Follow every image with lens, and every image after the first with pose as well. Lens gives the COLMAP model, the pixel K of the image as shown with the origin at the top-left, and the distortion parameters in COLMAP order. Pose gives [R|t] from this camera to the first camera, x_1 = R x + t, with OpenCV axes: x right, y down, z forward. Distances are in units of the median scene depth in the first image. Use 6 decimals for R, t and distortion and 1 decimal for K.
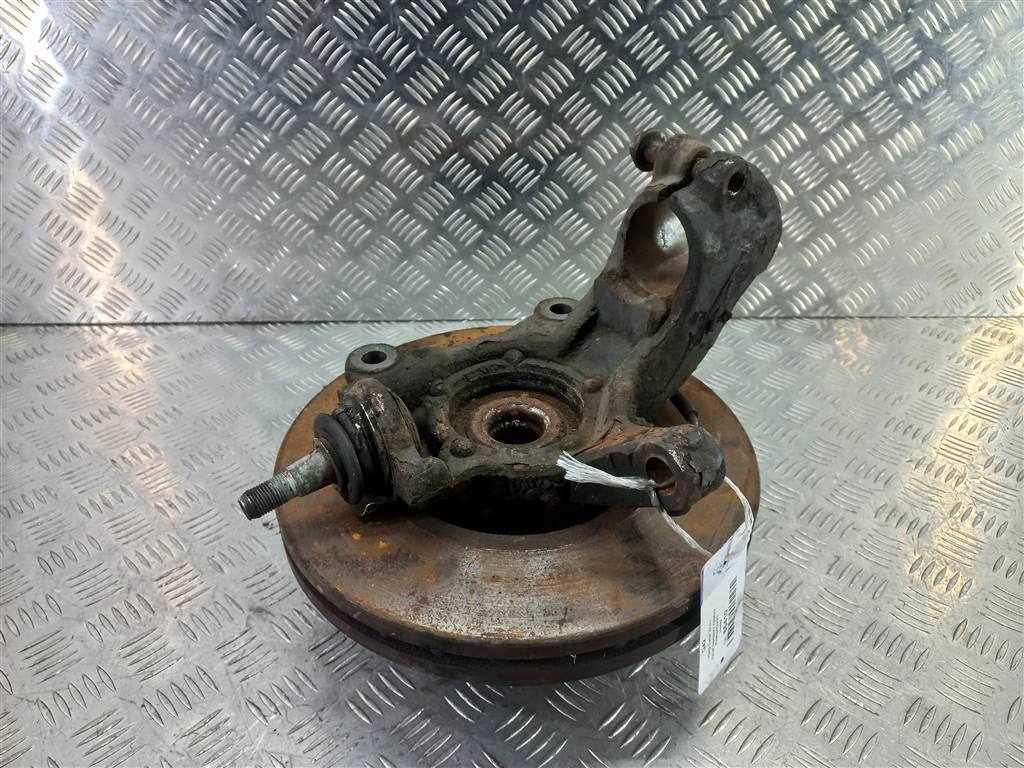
lens RADIAL K [[747.7, 0, 513.6], [0, 747.7, 384.8], [0, 0, 1]] dist [-0.001461, 0.002455]
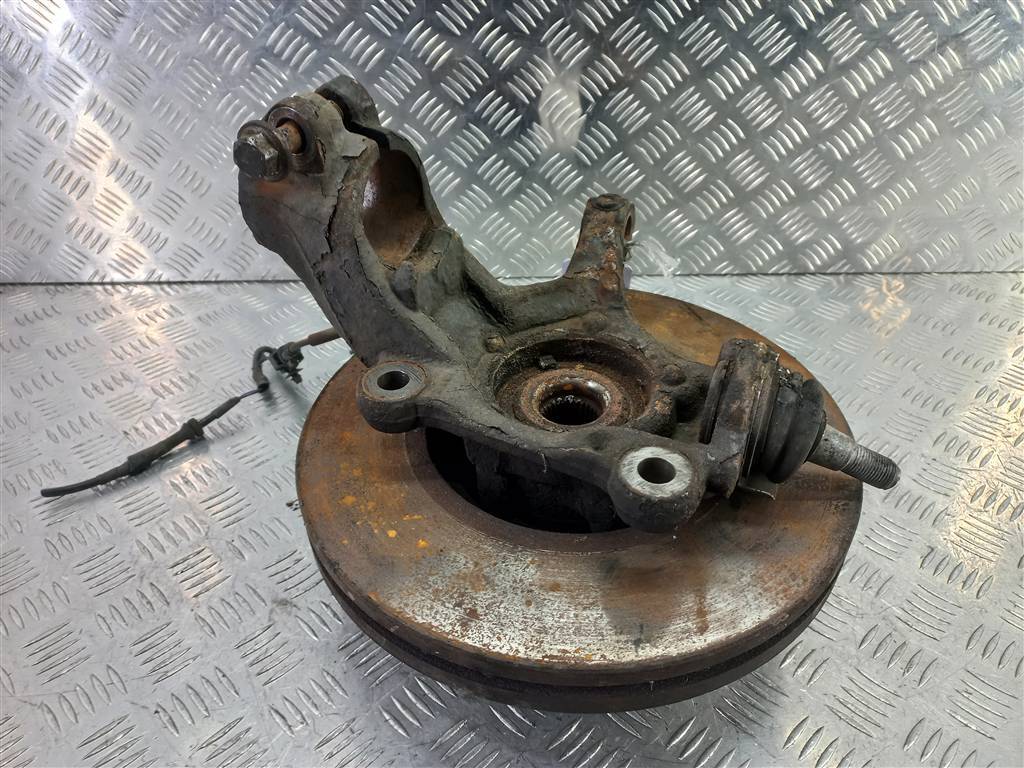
lens RADIAL K [[755.2, 0, 506.4], [0, 755.2, 385.6], [0, 0, 1]] dist [0.000093, 0.009376]
pose [[0.999061, 0.002542, -0.043251, -0.021414], [-0.000040, 0.998331, 0.057758, -0.009012], [0.043326, -0.057702, 0.997393, 0.078432]]
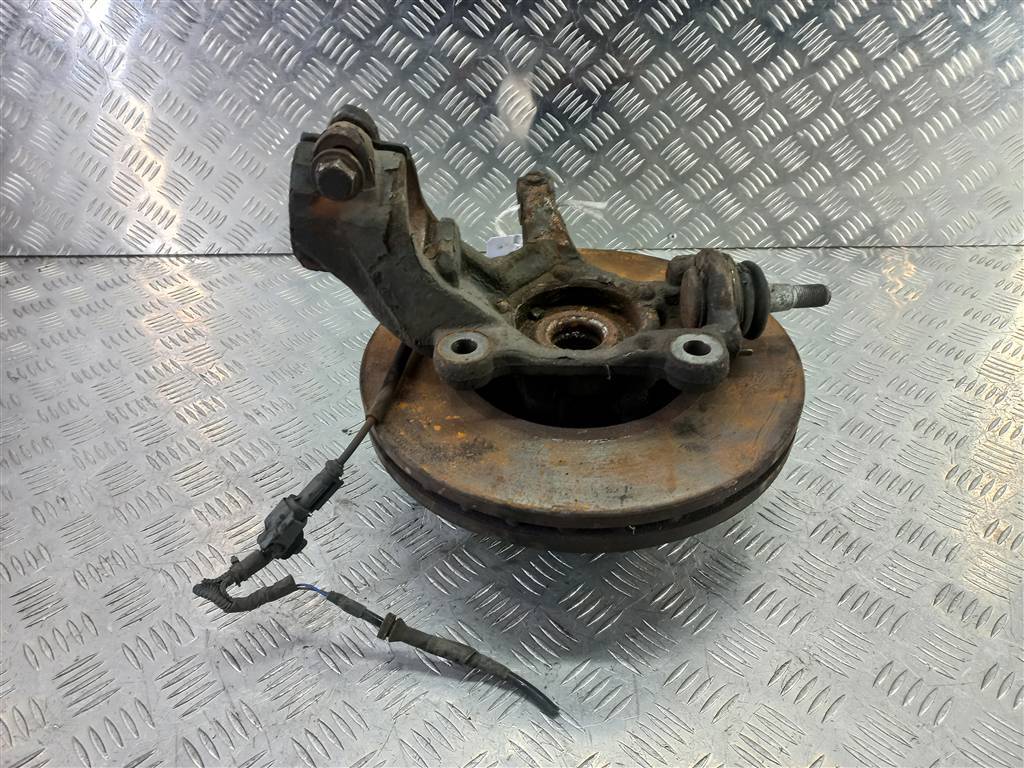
lens RADIAL K [[745.0, 0, 512.0], [0, 745.0, 384.0], [0, 0, 1]] dist [0.002246, 0.008686]
pose [[0.998639, 0.004456, -0.051972, -0.022019], [-0.000949, 0.997732, 0.067311, 0.034171], [0.052154, -0.067170, 0.996377, -0.057175]]
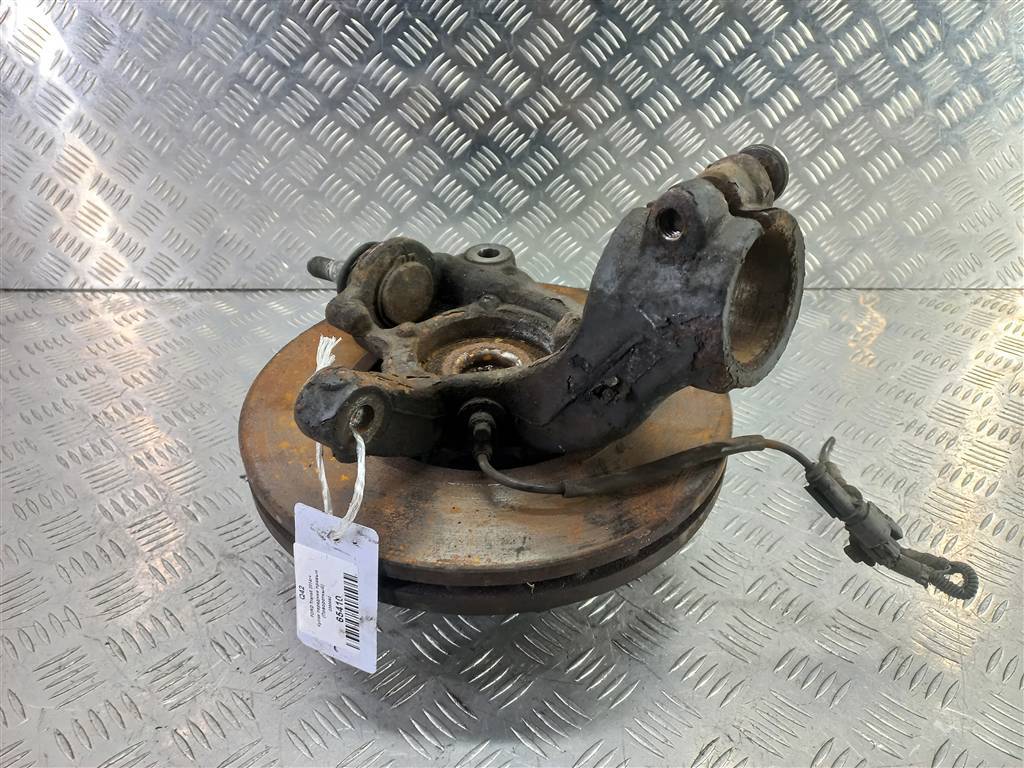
lens RADIAL K [[747.8, 0, 514.0], [0, 747.8, 381.7], [0, 0, 1]] dist [0.001687, 0.001708]
pose [[0.999831, 0.006696, -0.017131, 0.035238], [-0.006779, 0.999966, -0.004768, 0.048766], [0.017099, 0.004883, 0.999842, 0.007692]]
